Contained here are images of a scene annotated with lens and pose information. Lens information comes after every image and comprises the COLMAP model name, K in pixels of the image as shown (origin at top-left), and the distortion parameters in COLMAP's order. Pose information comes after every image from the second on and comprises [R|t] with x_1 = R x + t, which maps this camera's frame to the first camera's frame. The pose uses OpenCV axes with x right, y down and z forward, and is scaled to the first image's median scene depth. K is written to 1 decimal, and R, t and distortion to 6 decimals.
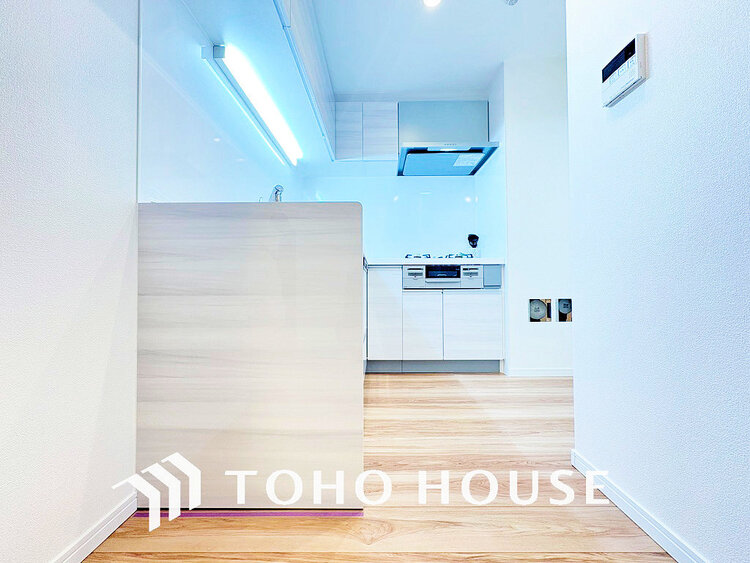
lens RADIAL K [[298.0, 0, 375.9], [0, 298.0, 281.9], [0, 0, 1]] dist [0.000628, 0.000045]
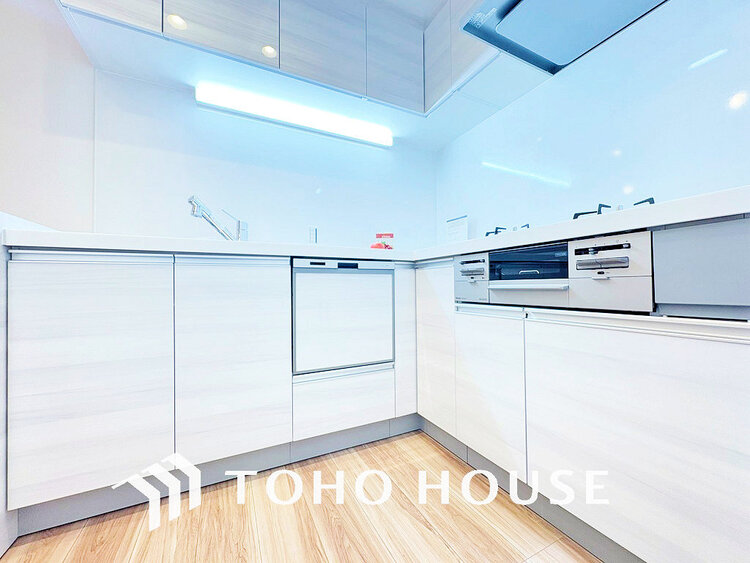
lens RADIAL K [[298.0, 0, 375.9], [0, 298.0, 281.9], [0, 0, 1]] dist [0.000628, 0.000045]
pose [[0.451574, -0.013458, -0.892132, 0.491620], [0.019519, 0.999796, -0.005202, -0.011489], [0.892020, -0.015065, 0.451744, 0.643603]]
